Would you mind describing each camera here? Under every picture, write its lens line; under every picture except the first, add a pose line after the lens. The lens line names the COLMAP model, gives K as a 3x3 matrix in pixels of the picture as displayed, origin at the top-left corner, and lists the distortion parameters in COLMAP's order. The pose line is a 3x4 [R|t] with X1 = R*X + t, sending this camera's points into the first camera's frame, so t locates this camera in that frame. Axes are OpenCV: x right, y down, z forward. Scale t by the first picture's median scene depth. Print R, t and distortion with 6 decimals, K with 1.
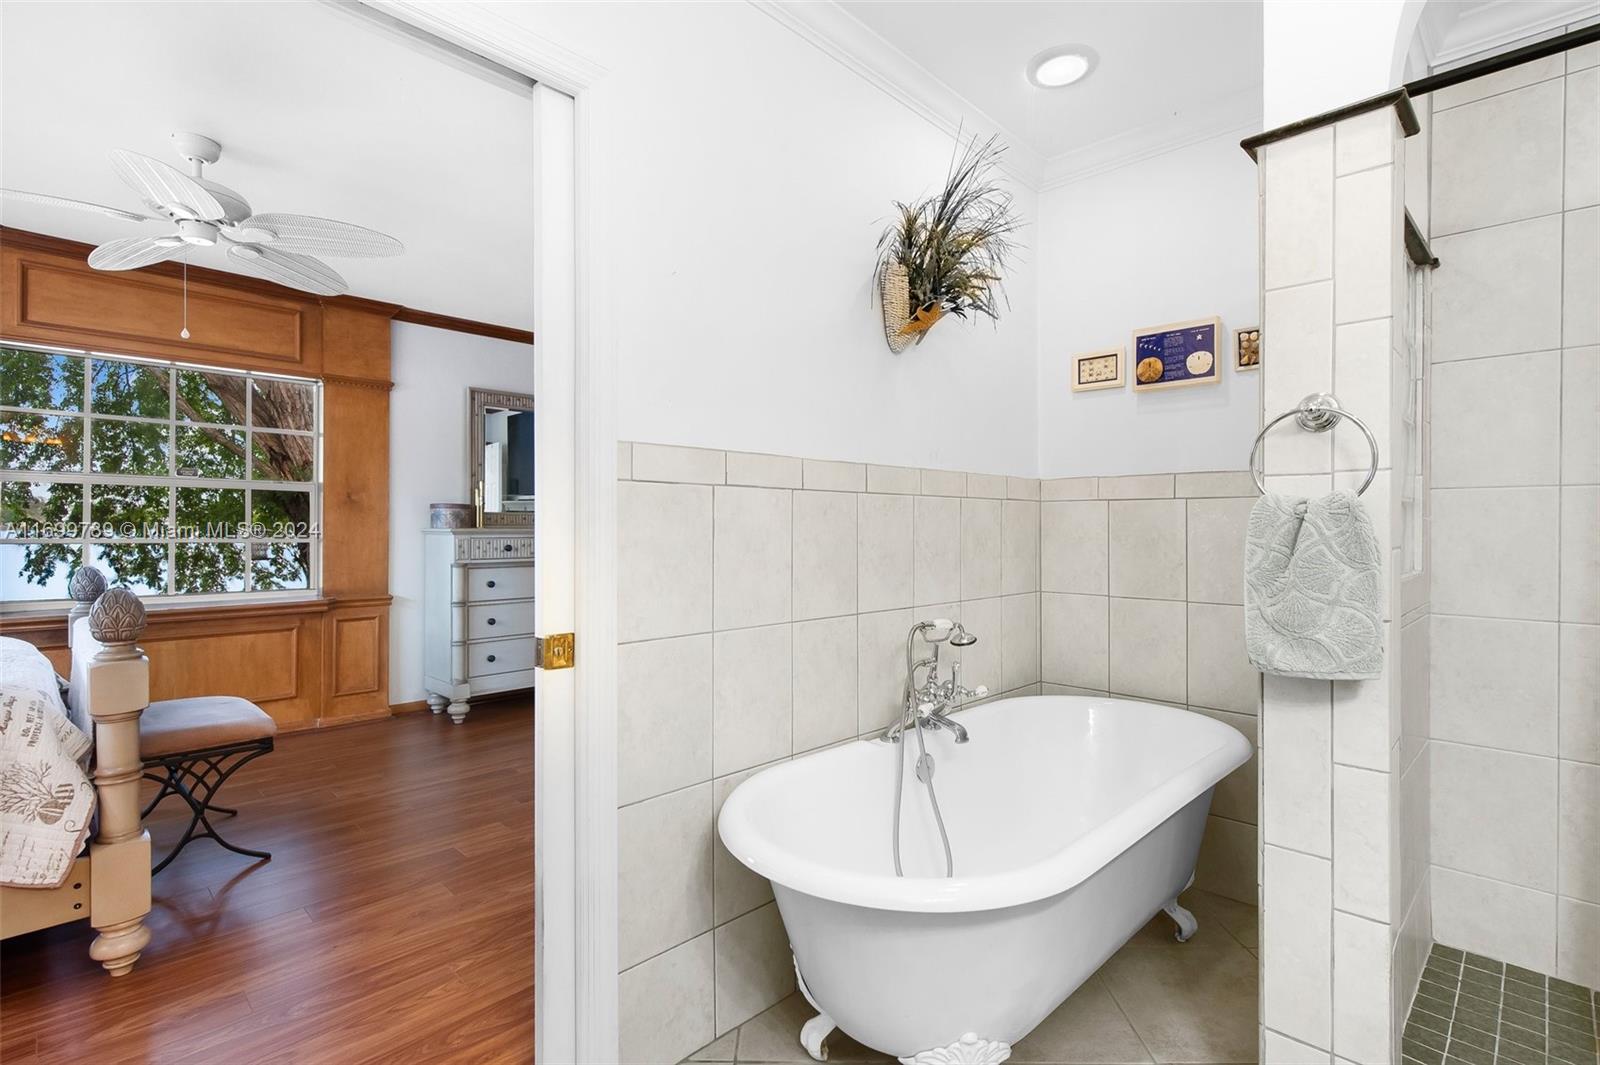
lens RADIAL K [[750.5, 0, 799.2], [0, 750.5, 528.0], [0, 0, 1]] dist [0.008118, -0.002882]
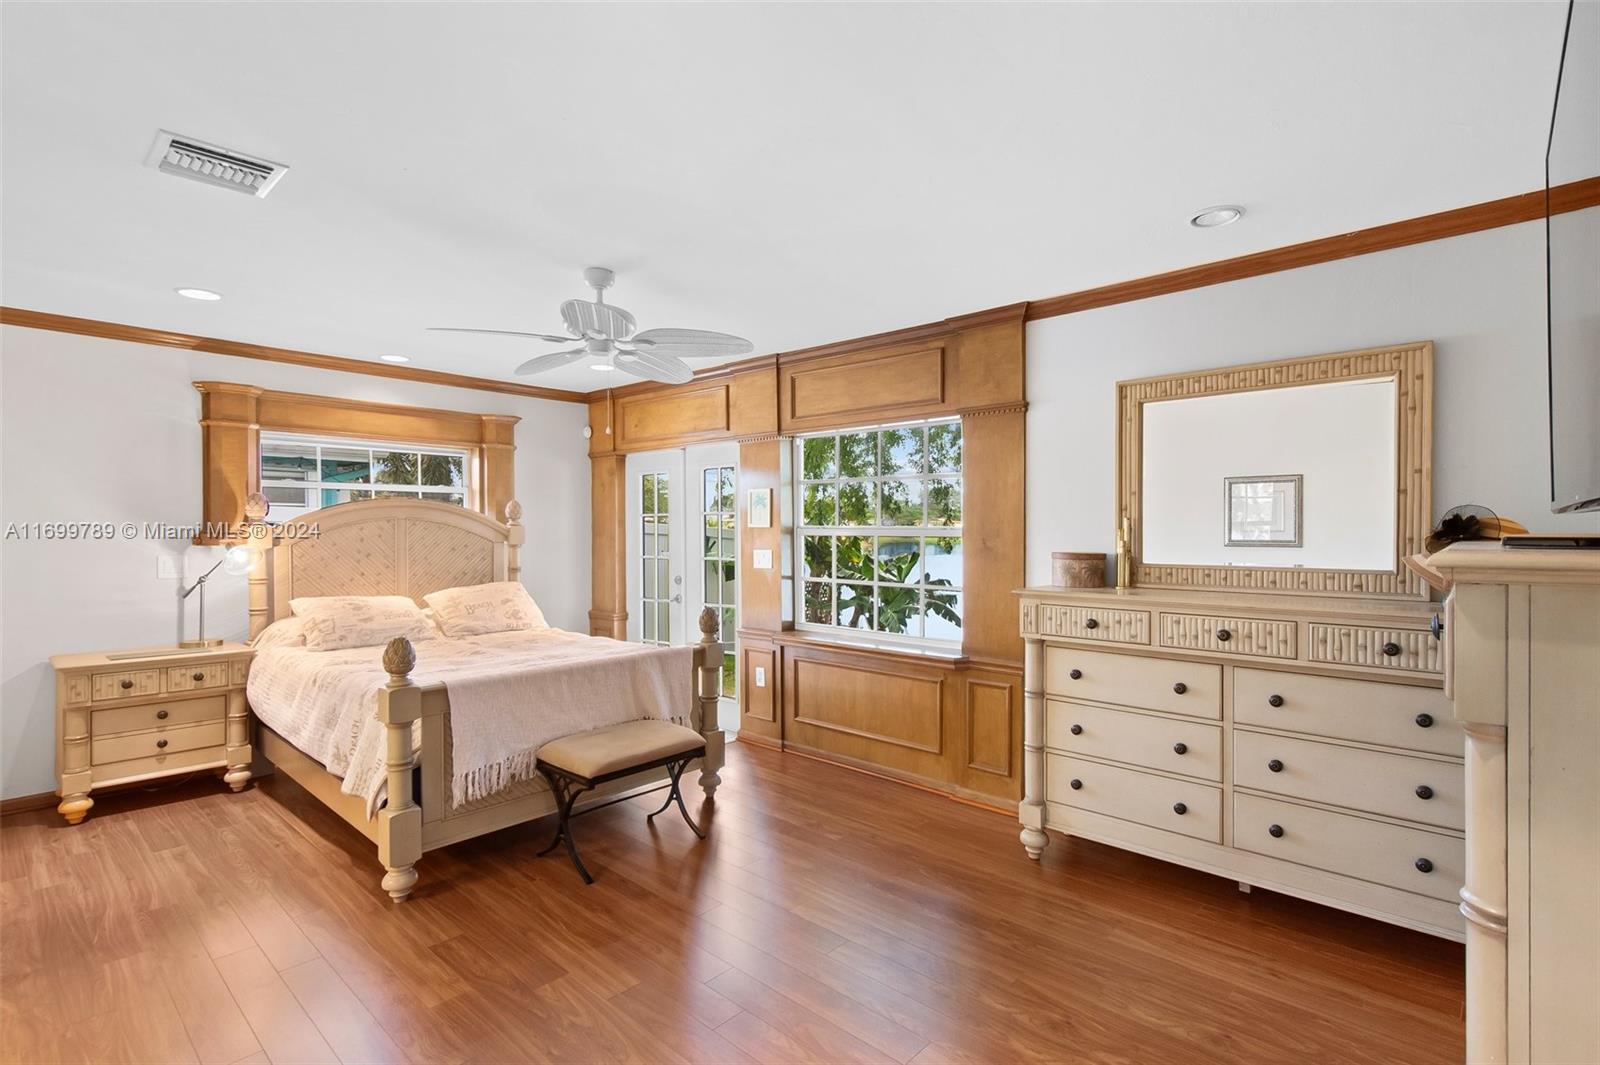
lens RADIAL K [[750.5, 0, 800.1], [0, 750.5, 534.3], [0, 0, 1]] dist [0.008118, -0.002882]
pose [[0.053687, 0.004782, -0.998546, 0.257185], [-0.001378, 0.999988, 0.004715, -0.055412], [0.998557, 0.001123, 0.053693, 0.735968]]
